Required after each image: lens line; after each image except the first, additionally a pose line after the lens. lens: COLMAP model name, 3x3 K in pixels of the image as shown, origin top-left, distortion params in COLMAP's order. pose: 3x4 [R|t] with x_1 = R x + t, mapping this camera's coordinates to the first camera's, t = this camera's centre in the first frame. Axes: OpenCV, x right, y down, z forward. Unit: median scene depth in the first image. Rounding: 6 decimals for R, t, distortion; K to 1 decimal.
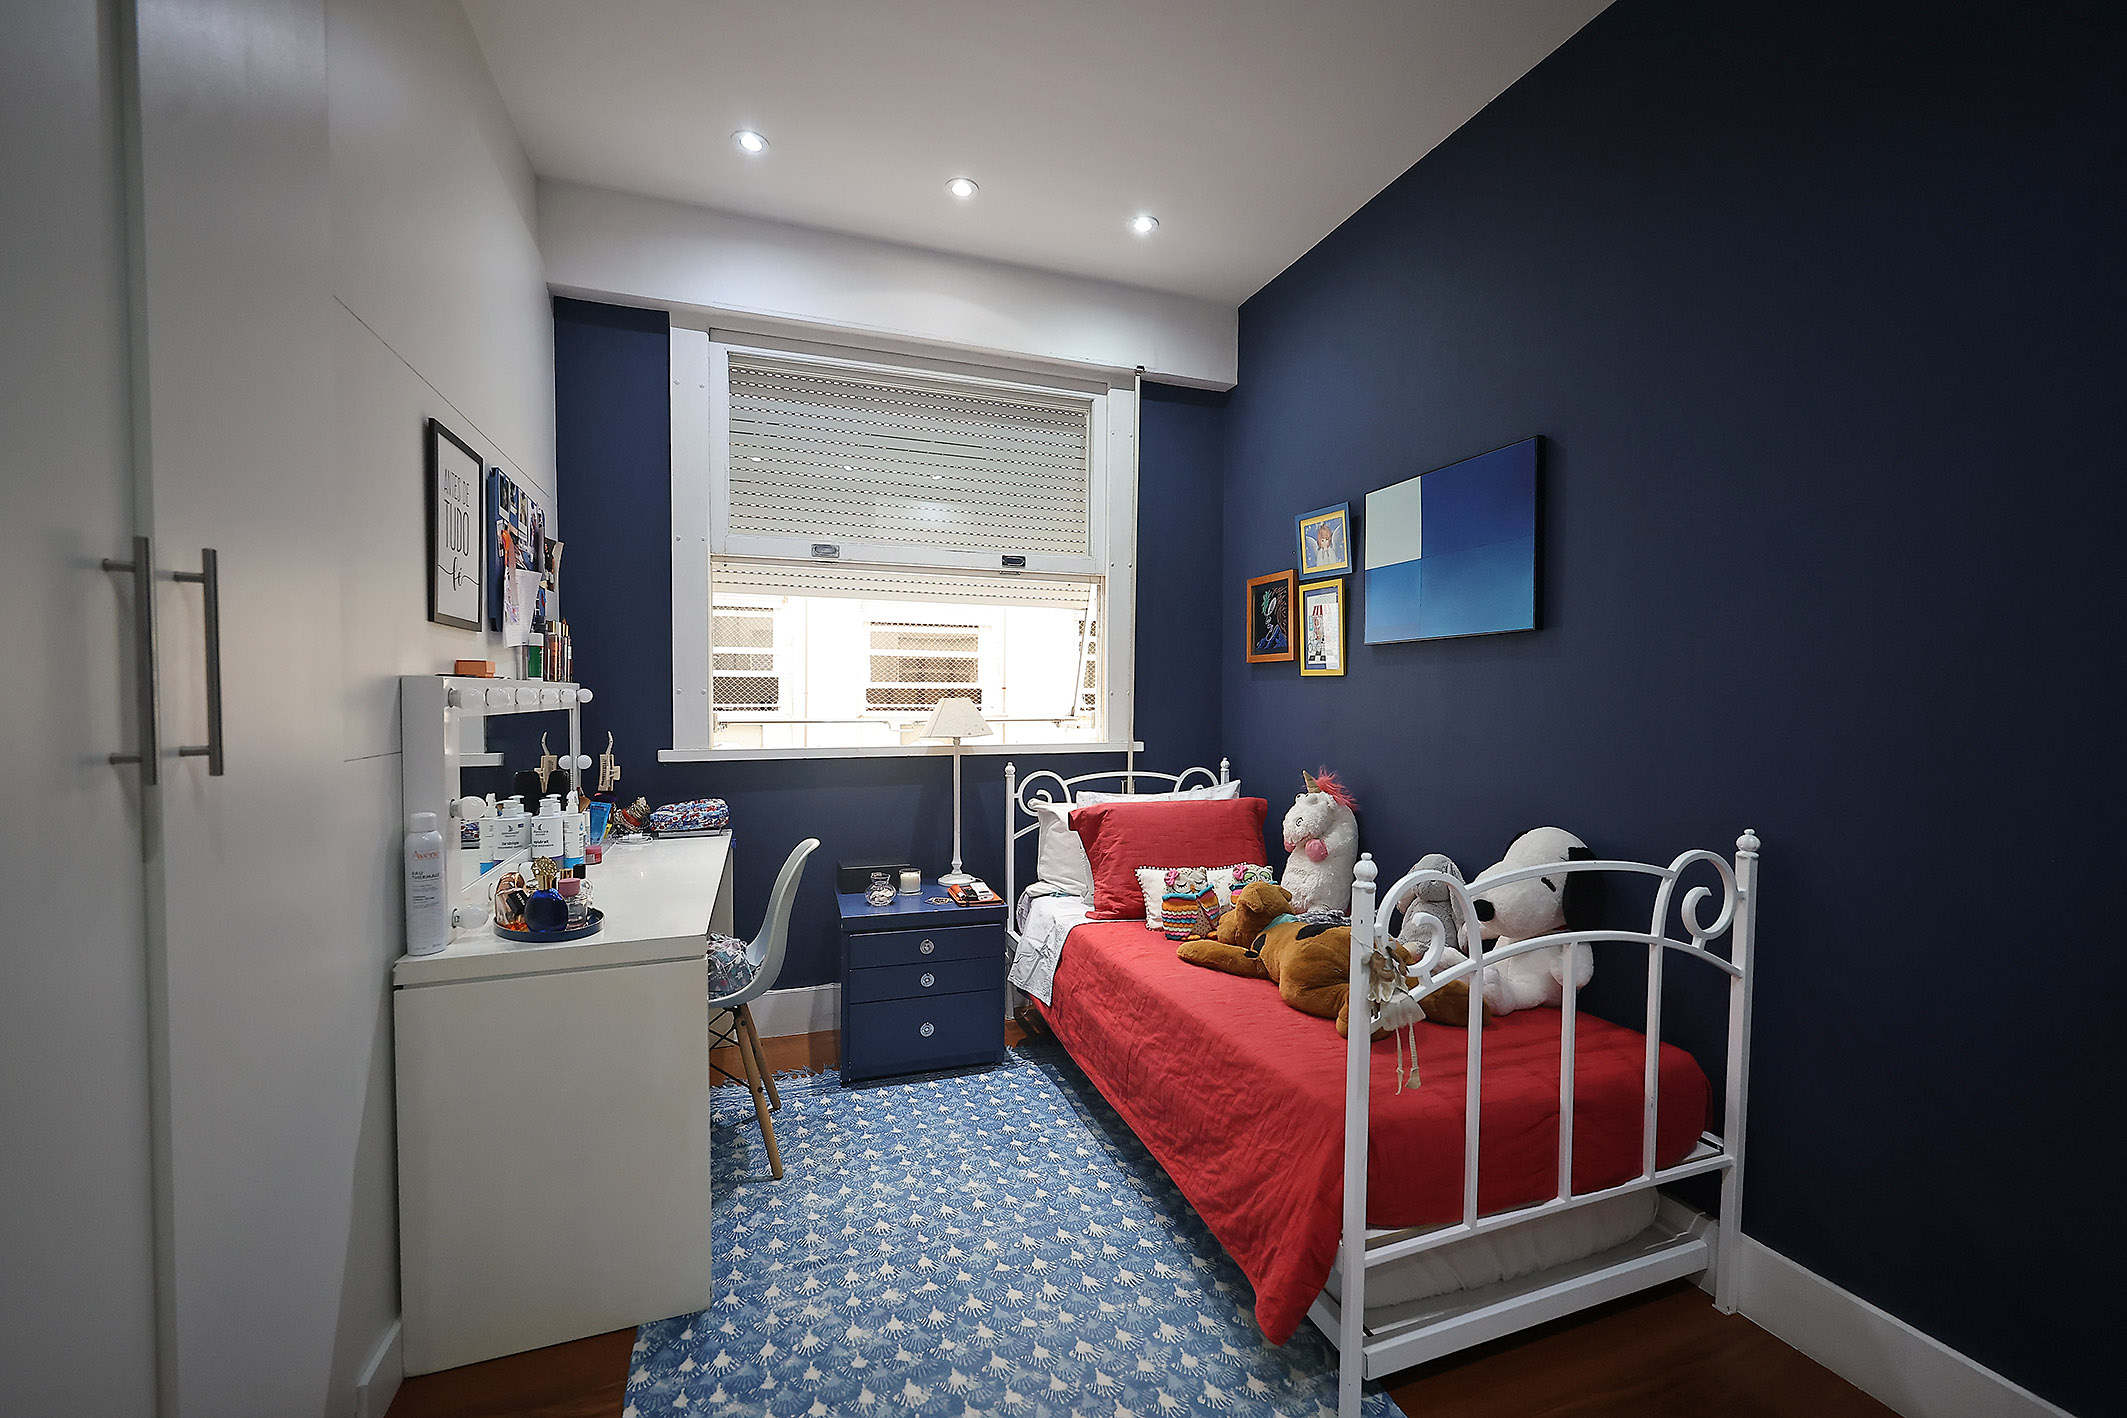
lens RADIAL K [[815.0, 0, 1064.2], [0, 815.0, 713.2], [0, 0, 1]] dist [-0.003379, -0.000370]
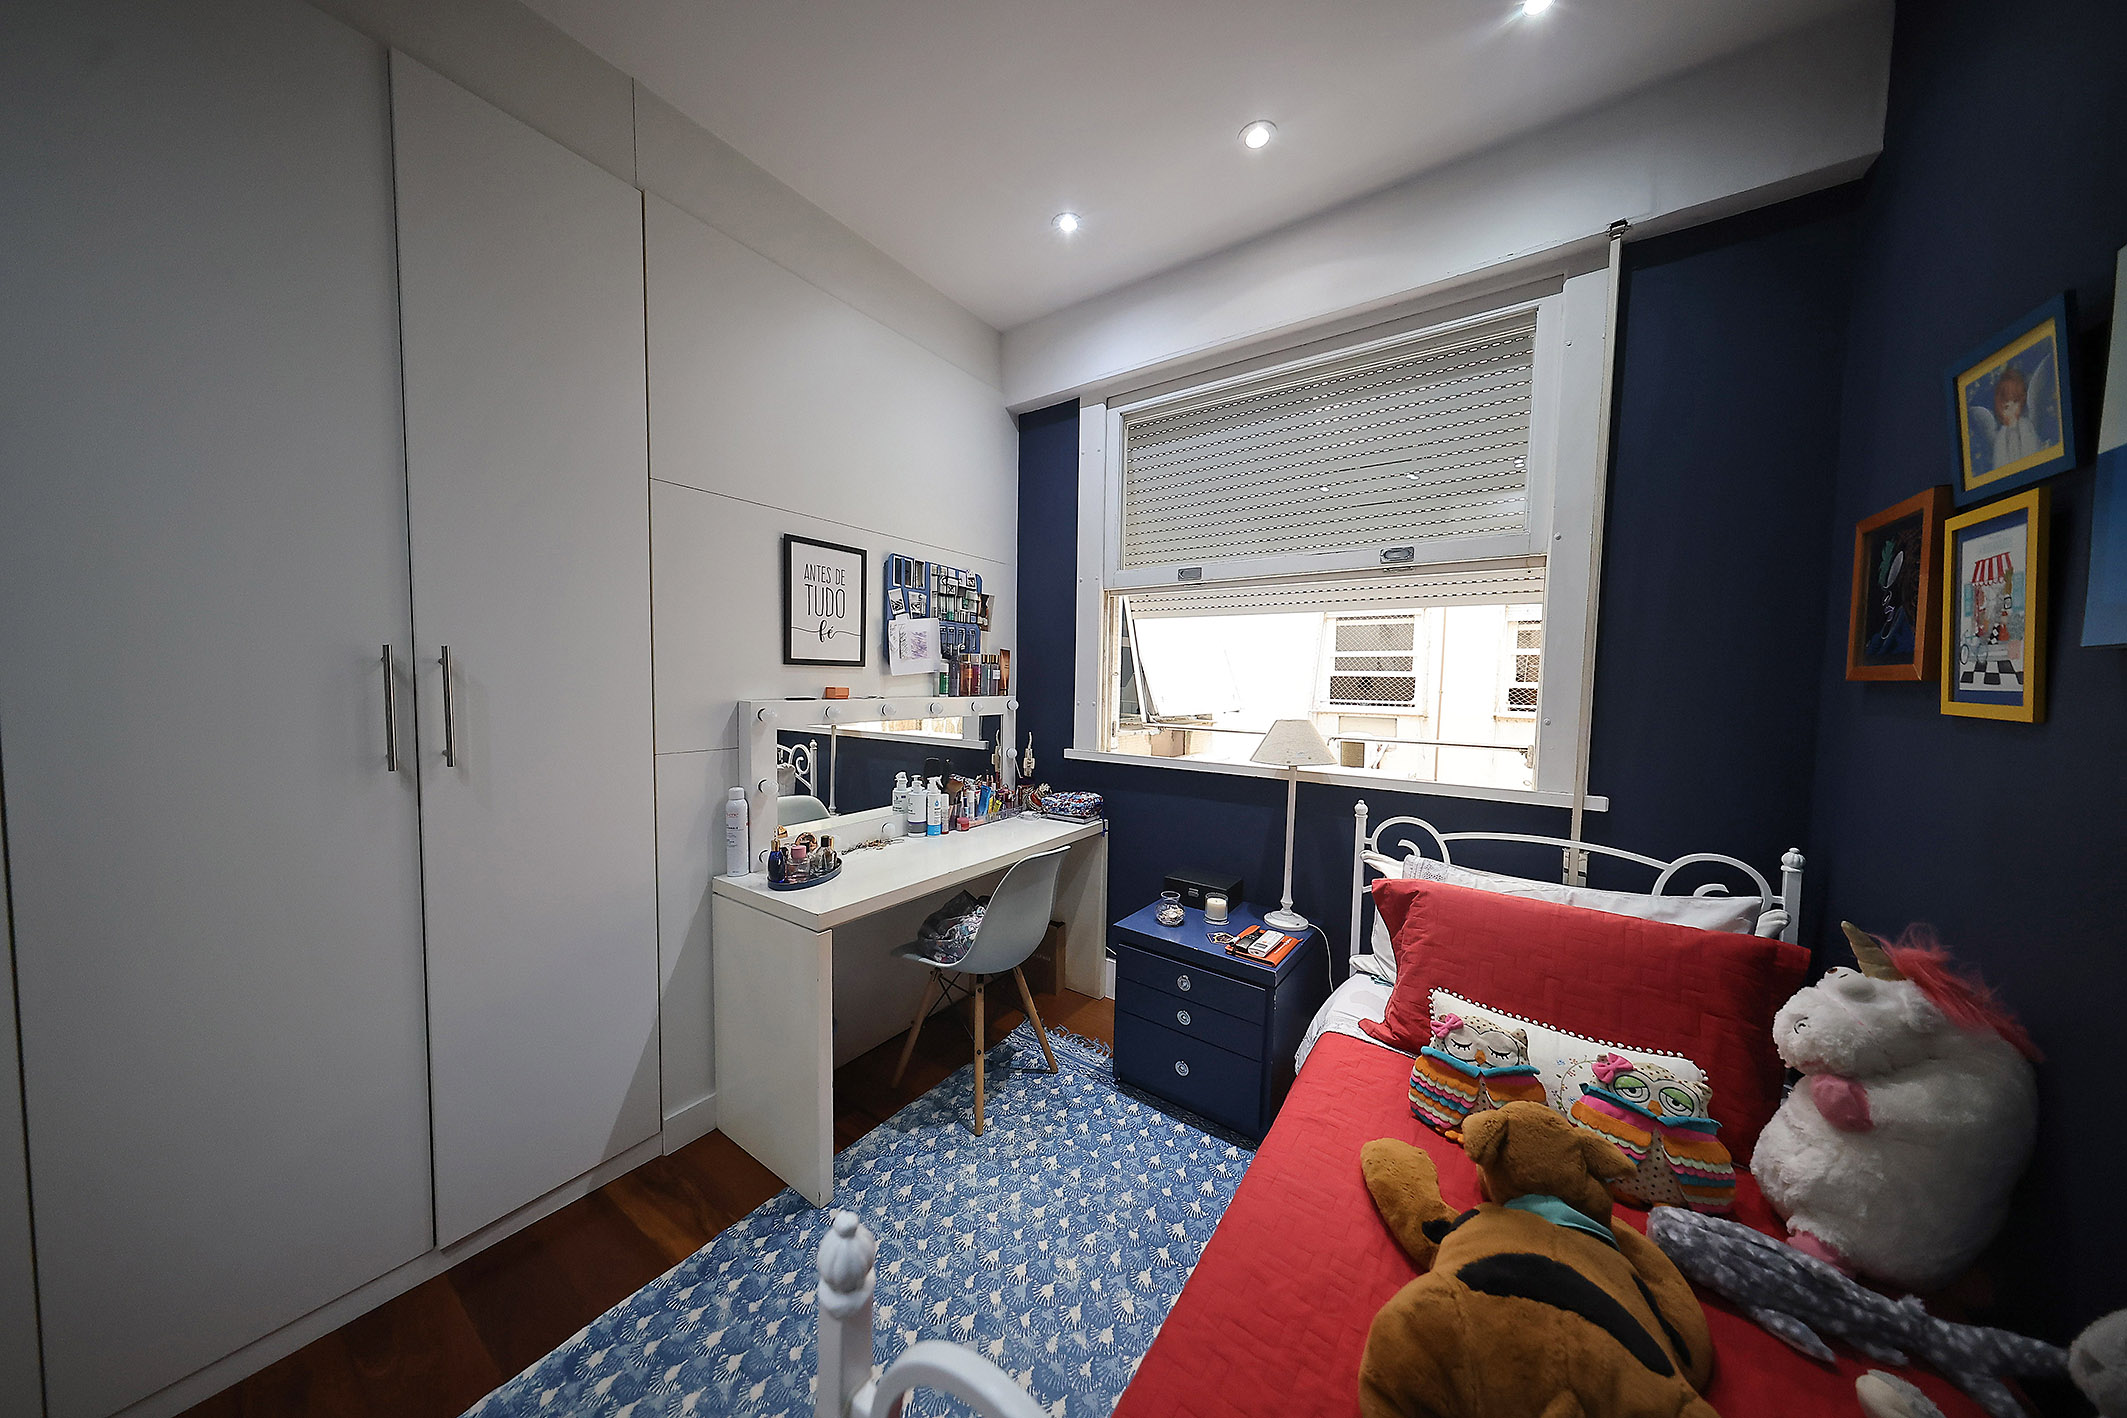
lens RADIAL K [[645.4, 0, 1063.1], [0, 645.4, 710.3], [0, 0, 1]] dist [0.001957, -0.000227]
pose [[0.585770, 0.044689, -0.809244, 0.299577], [-0.032685, 0.998969, 0.031508, -0.043981], [0.809818, 0.007994, 0.586627, 0.381627]]
